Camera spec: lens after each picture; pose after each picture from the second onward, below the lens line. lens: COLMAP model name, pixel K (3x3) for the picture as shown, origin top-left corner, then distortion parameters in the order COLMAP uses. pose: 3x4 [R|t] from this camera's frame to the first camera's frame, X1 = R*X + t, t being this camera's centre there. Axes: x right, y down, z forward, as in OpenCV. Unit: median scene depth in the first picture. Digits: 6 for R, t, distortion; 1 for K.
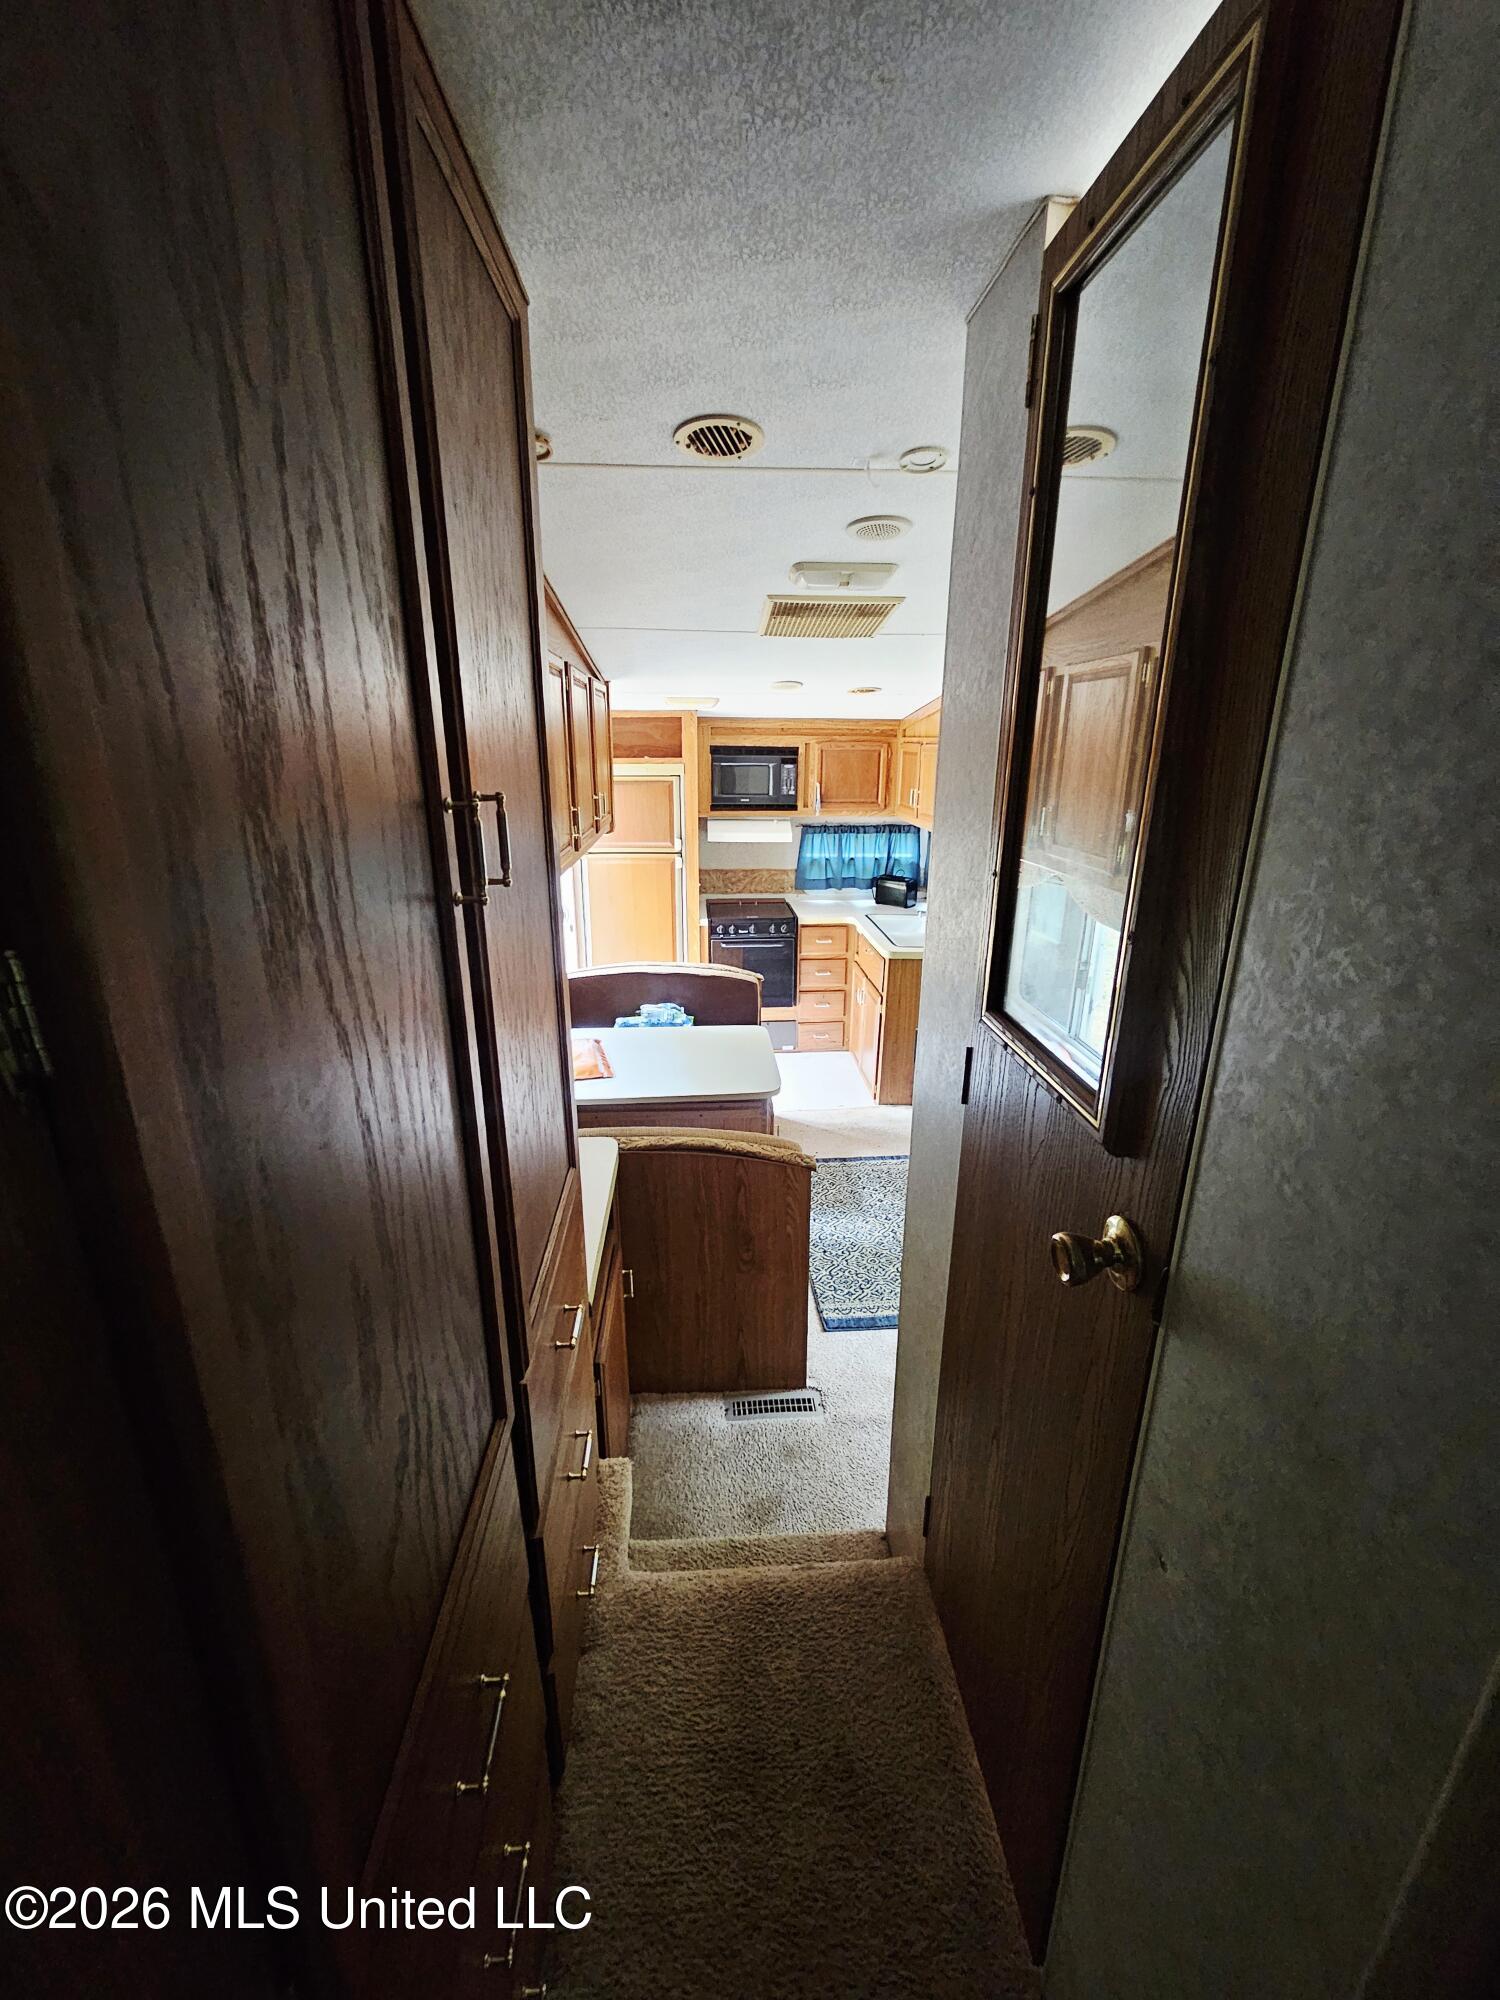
lens RADIAL K [[814.2, 0, 748.5], [0, 814.2, 1001.5], [0, 0, 1]] dist [-0.003715, -0.000342]
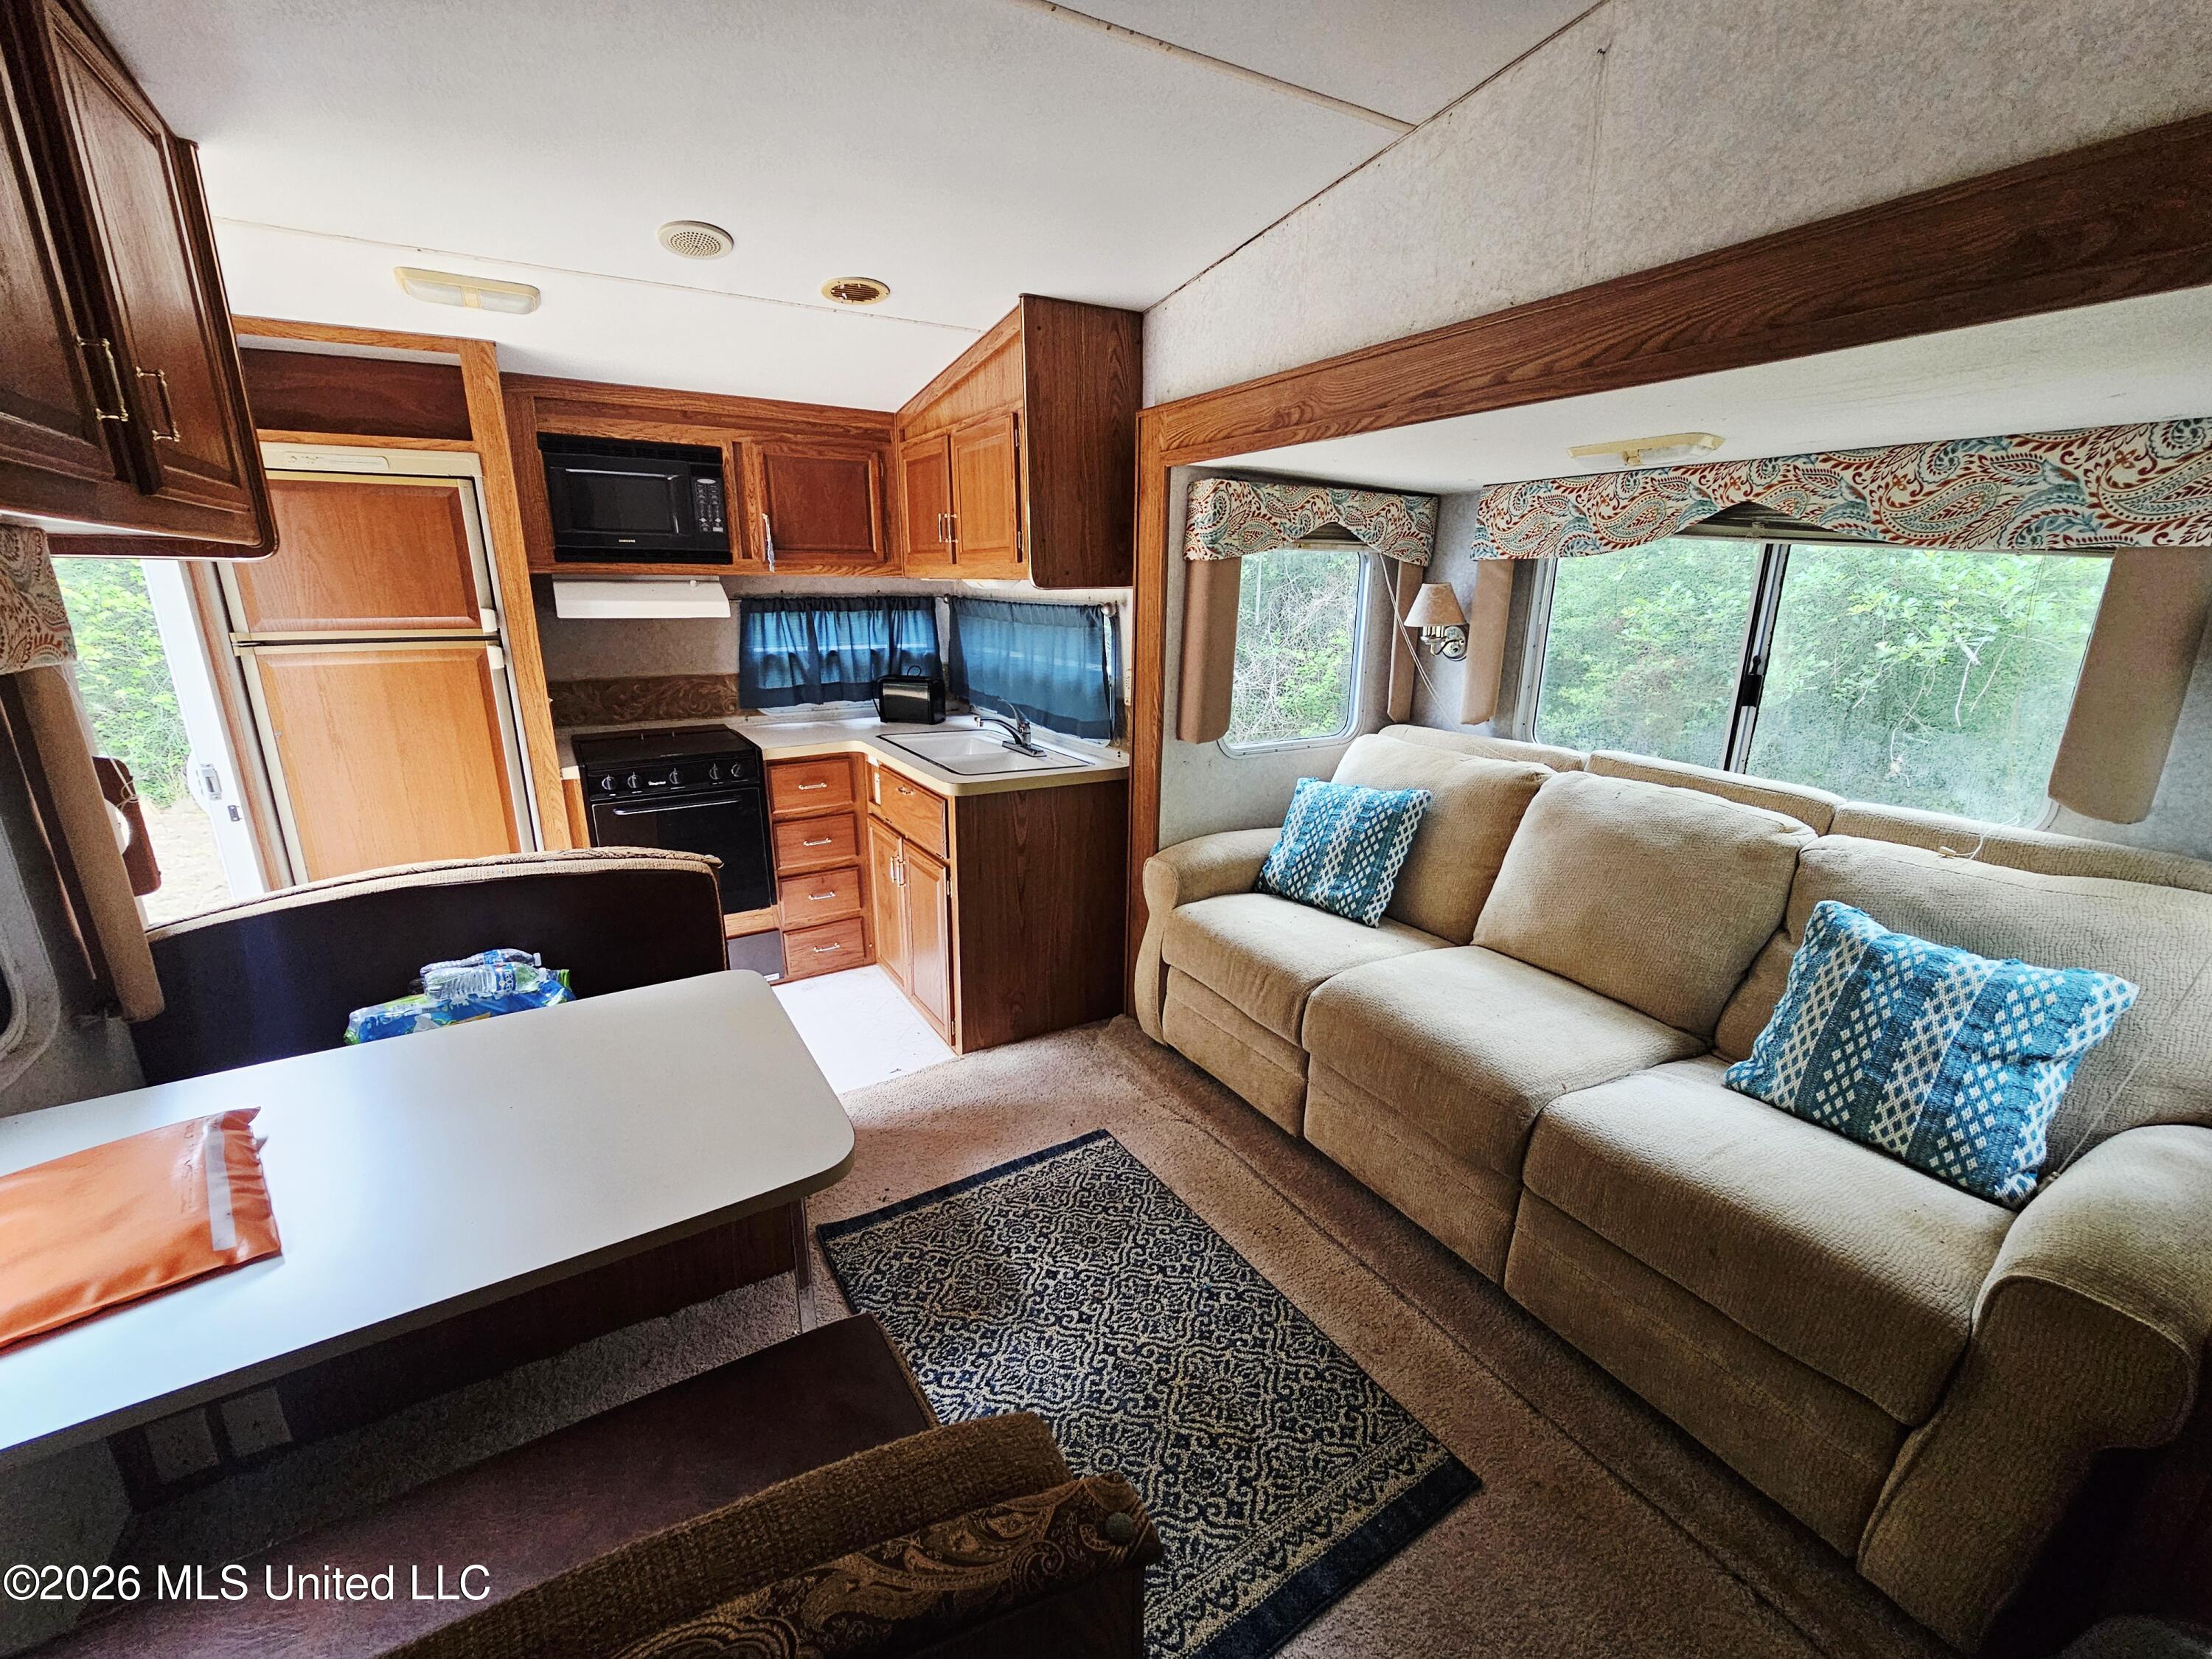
lens RADIAL K [[900.5, 0, 1103.2], [0, 900.5, 842.3], [0, 0, 1]] dist [-0.003715, -0.000342]
pose [[0.887271, -0.125781, 0.443768, -0.013832], [0.136504, 0.990608, 0.007852, -0.011658], [-0.440588, 0.053609, 0.896107, 0.339370]]
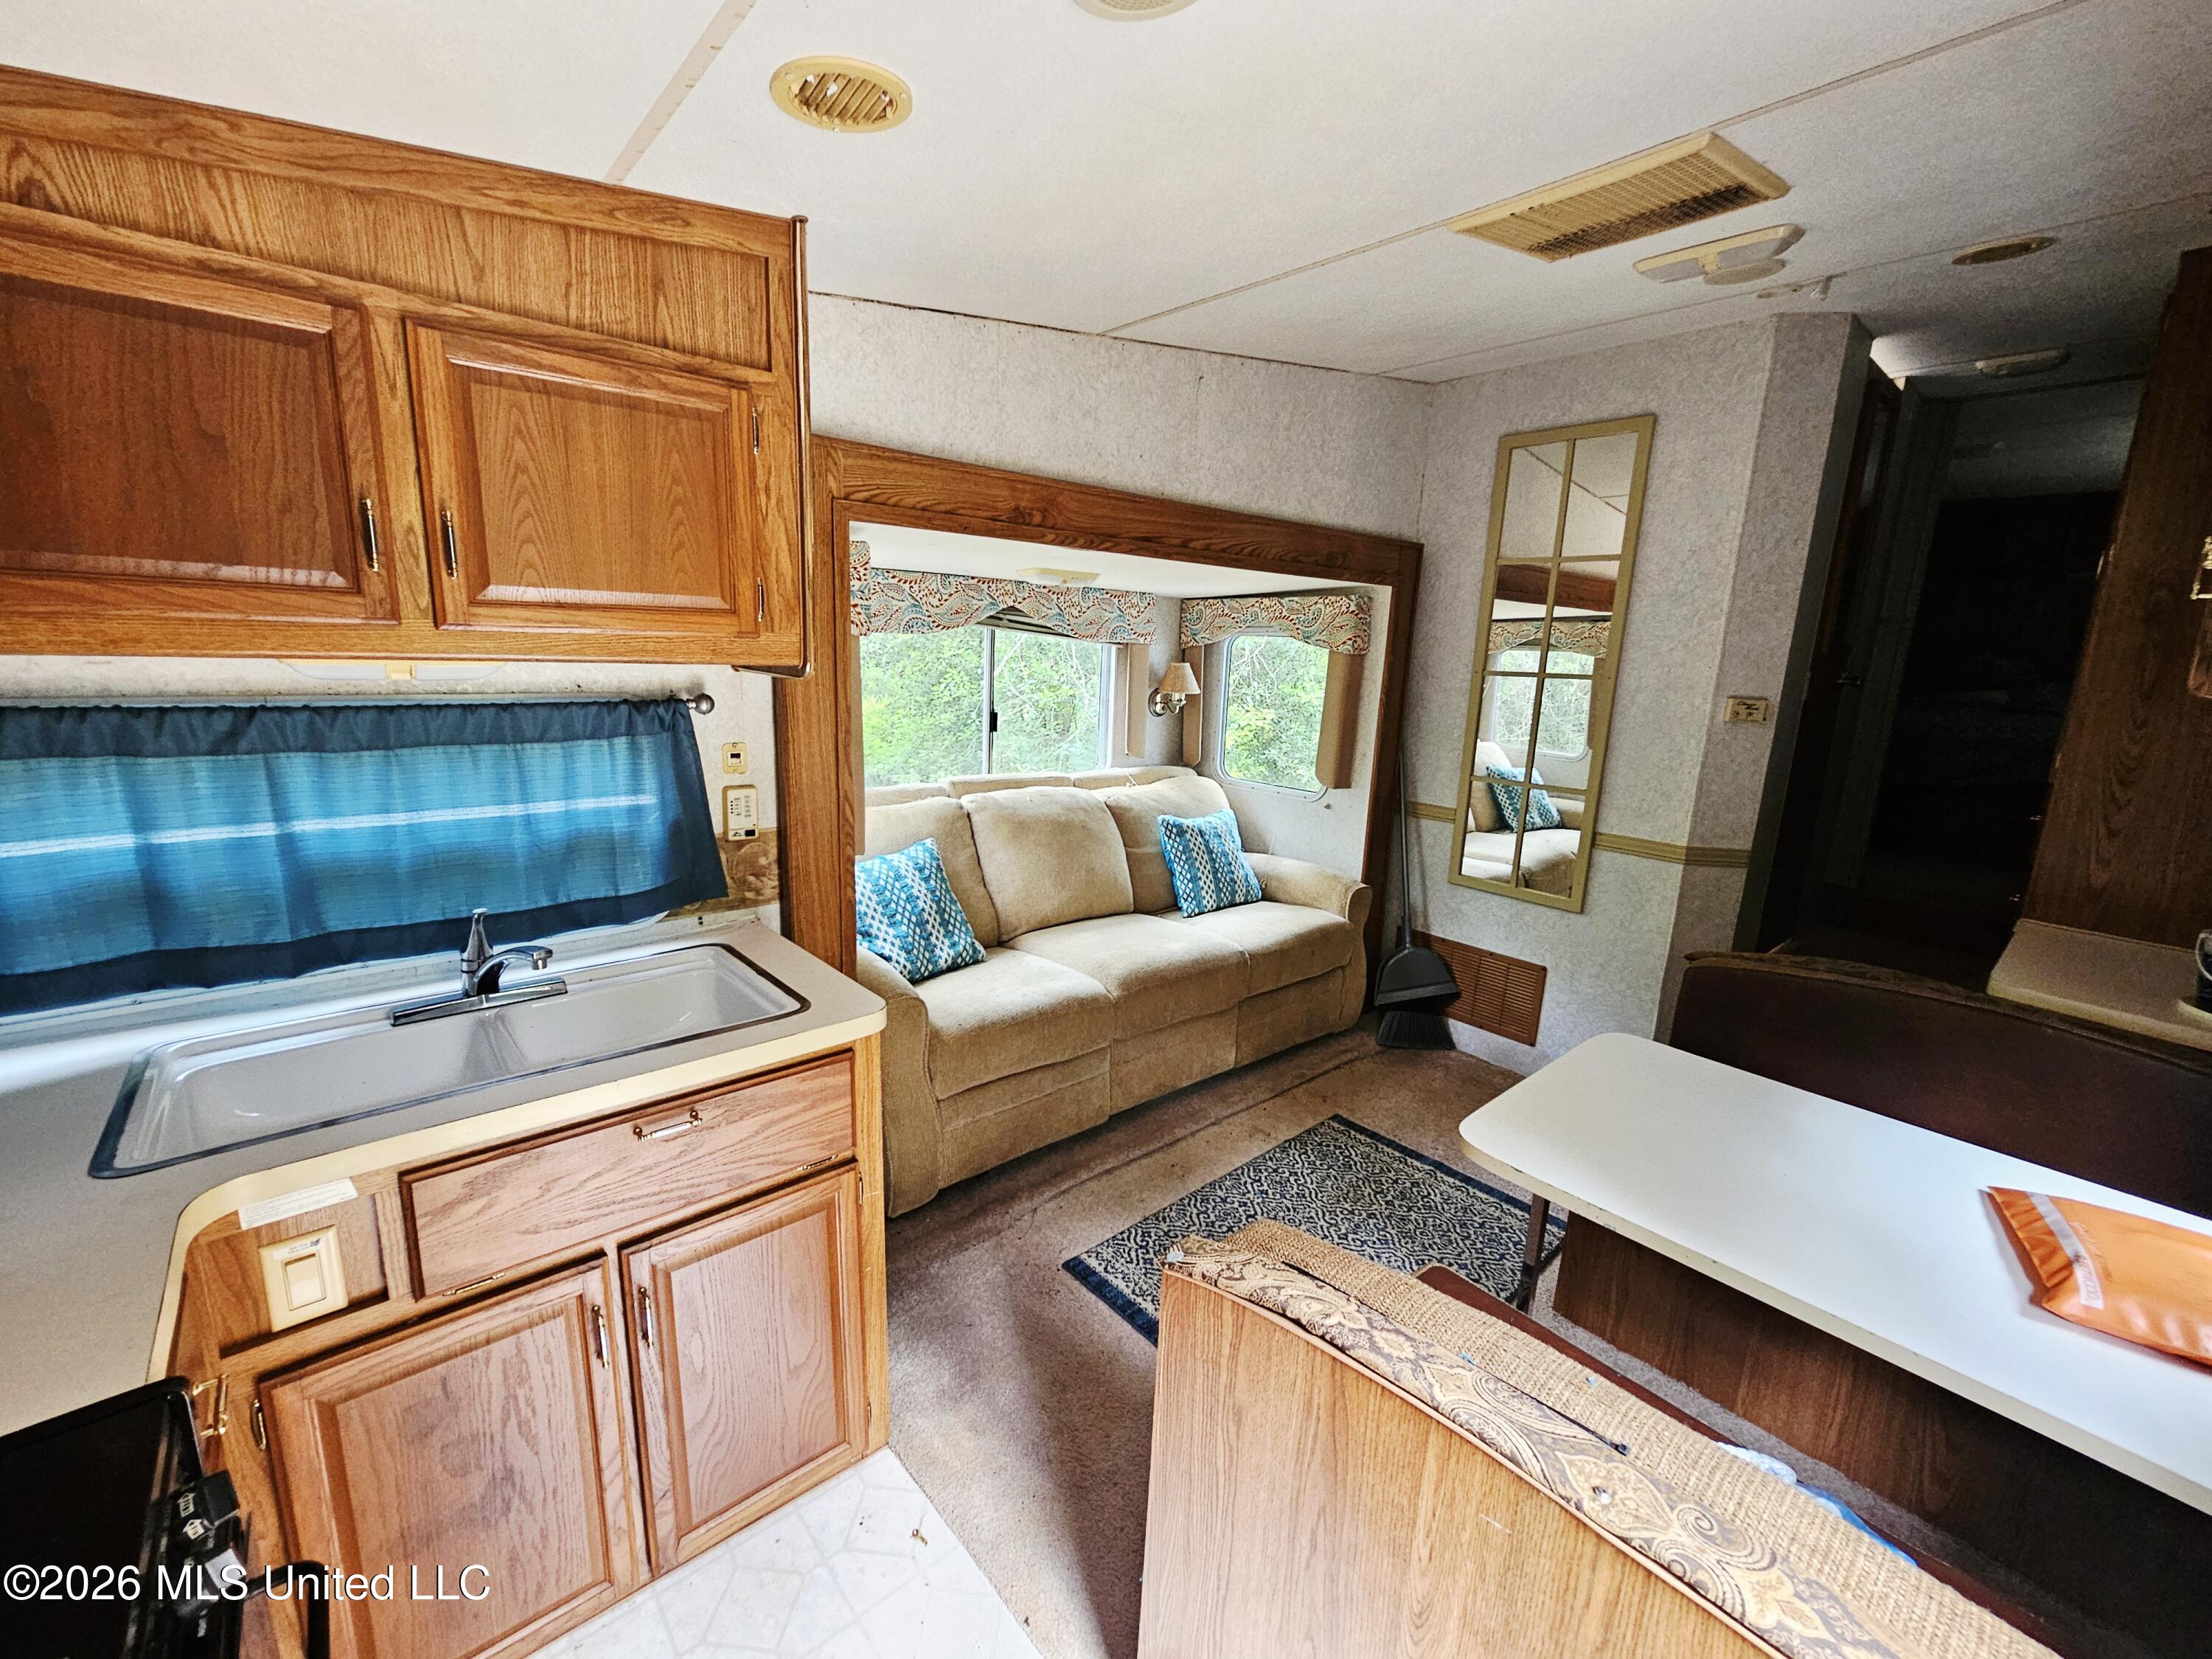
lens RADIAL K [[900.5, 0, 1087.3], [0, 900.5, 834.0], [0, 0, 1]] dist [-0.003715, -0.000342]
pose [[-0.595649, -0.188689, 0.780768, -0.148774], [0.209120, 0.902070, 0.377543, -0.248144], [-0.775545, 0.388157, -0.497859, 1.033209]]
